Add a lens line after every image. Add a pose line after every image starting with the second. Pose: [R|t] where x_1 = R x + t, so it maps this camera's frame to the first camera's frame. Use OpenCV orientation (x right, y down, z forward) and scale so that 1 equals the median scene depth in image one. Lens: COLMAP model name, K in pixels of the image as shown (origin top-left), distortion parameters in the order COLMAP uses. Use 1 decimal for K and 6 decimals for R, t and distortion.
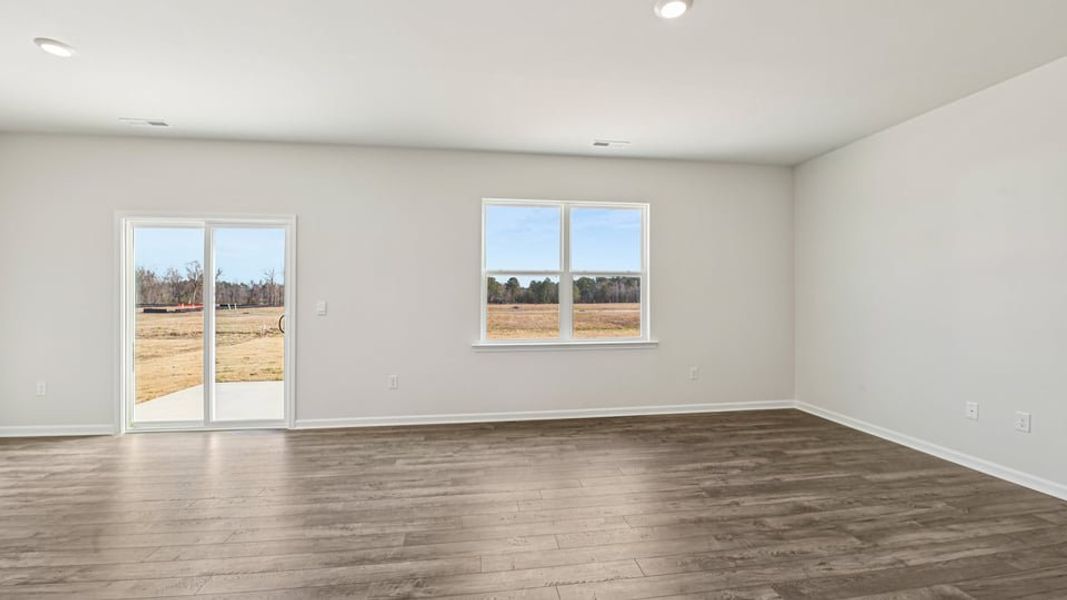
lens RADIAL K [[420.2, 0, 540.1], [0, 420.2, 293.5], [0, 0, 1]] dist [-0.002810, -0.006414]
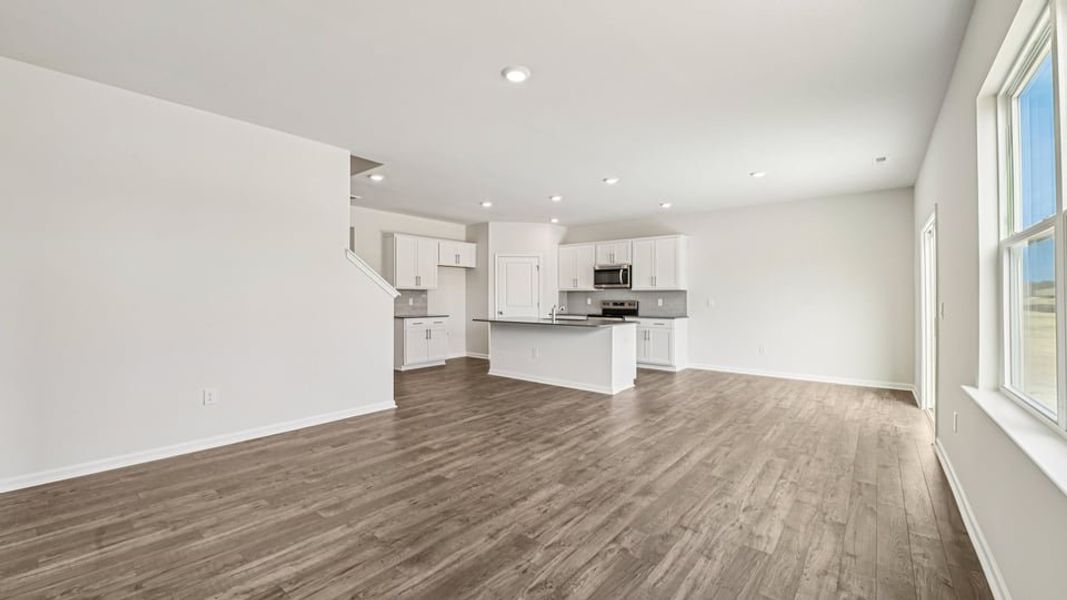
lens RADIAL K [[425.7, 0, 536.7], [0, 425.7, 301.8], [0, 0, 1]] dist [-0.000142, -0.006225]
pose [[-0.734958, 0.000520, -0.678113, 0.687549], [0.006964, 0.999953, -0.006782, 0.022297], [0.678077, -0.009707, -0.734927, 1.184824]]
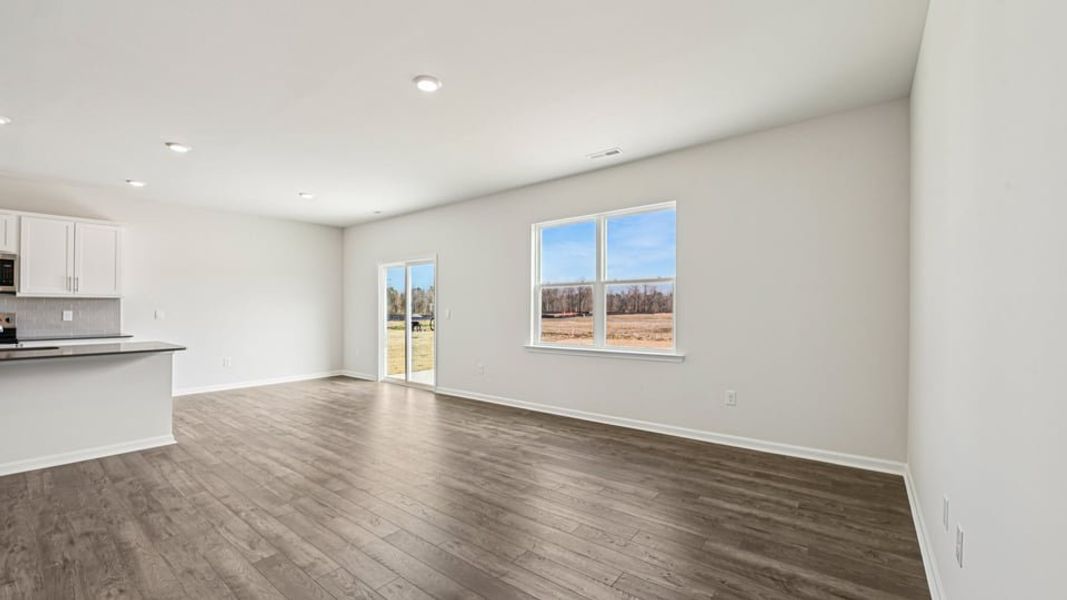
lens RADIAL K [[425.7, 0, 536.7], [0, 425.7, 301.8], [0, 0, 1]] dist [-0.000142, -0.006225]
pose [[0.691920, -0.014889, -0.721821, 0.892965], [0.016158, 0.999856, -0.005136, 0.001883], [0.721793, -0.008110, 0.692061, 0.194493]]
